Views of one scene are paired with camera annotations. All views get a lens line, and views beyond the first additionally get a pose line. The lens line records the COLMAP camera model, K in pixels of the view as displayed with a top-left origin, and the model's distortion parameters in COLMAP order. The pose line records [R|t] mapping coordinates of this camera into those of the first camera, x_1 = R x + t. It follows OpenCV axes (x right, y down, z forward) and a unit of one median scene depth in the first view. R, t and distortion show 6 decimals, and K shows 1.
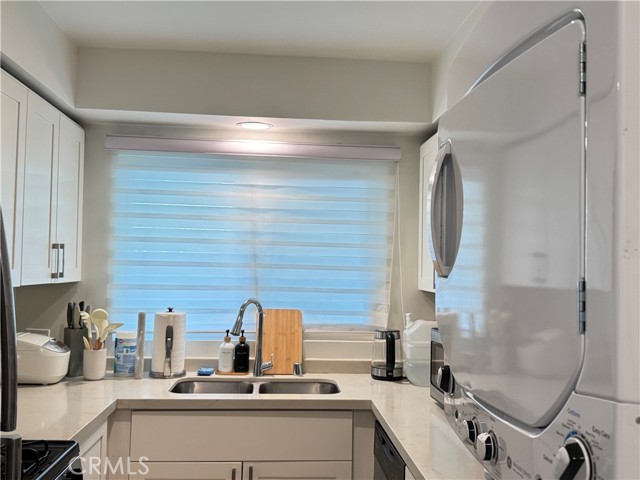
lens RADIAL K [[645.3, 0, 323.6], [0, 645.3, 231.0], [0, 0, 1]] dist [0.054970, 0.000000]
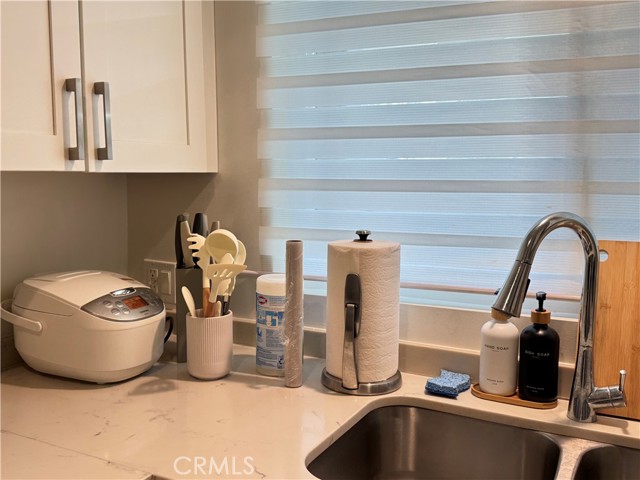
lens RADIAL K [[645.3, 0, 319.2], [0, 645.3, 241.4], [0, 0, 1]] dist [0.054970, 0.000000]
pose [[0.854419, 0.039645, -0.518070, -0.038148], [0.041093, 0.988805, 0.143440, 0.061601], [0.517957, -0.143847, 0.843225, 0.616626]]
